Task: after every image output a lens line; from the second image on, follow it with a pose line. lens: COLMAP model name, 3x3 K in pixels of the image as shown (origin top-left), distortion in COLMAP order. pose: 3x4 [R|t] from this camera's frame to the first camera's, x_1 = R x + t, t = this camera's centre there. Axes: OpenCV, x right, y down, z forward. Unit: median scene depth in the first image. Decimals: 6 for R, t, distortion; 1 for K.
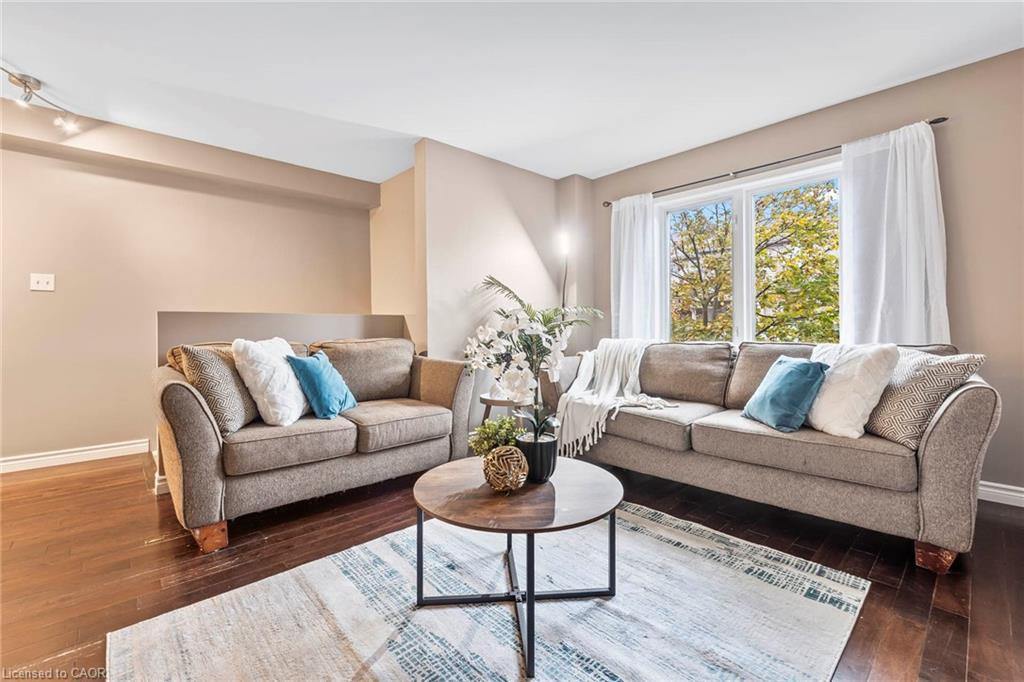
lens RADIAL K [[446.0, 0, 517.6], [0, 446.0, 328.2], [0, 0, 1]] dist [-0.000183, 0.000090]
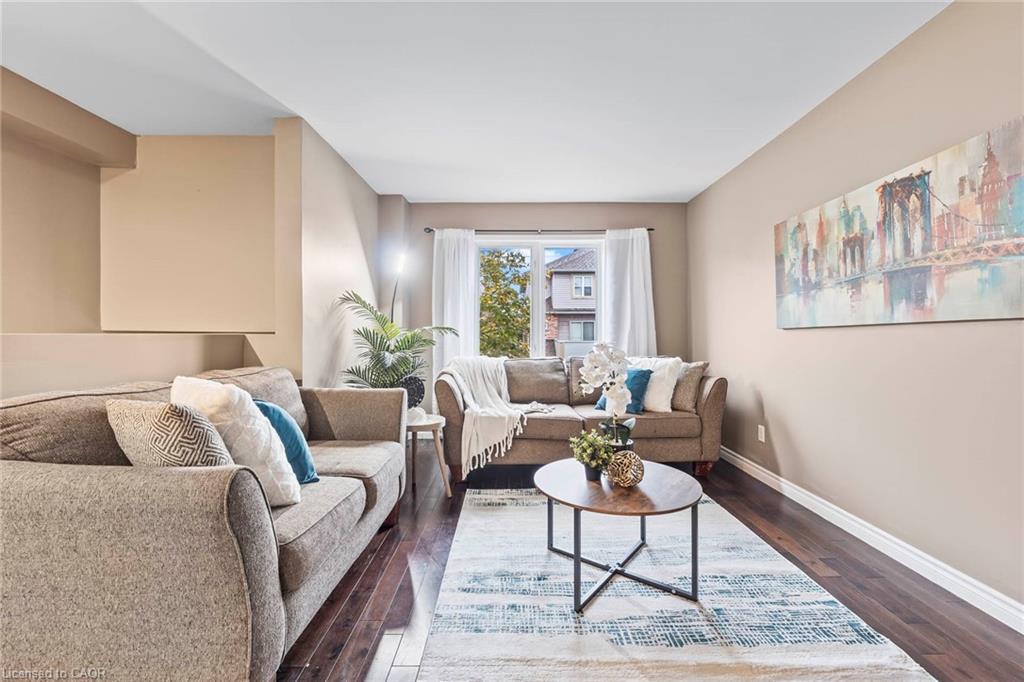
lens RADIAL K [[431.3, 0, 513.5], [0, 431.3, 336.8], [0, 0, 1]] dist [-0.000286, -0.000104]
pose [[0.670947, -0.001503, 0.741504, -0.636464], [0.000611, 0.999999, 0.001474, -0.035579], [-0.741505, -0.000536, 0.670947, 0.227368]]
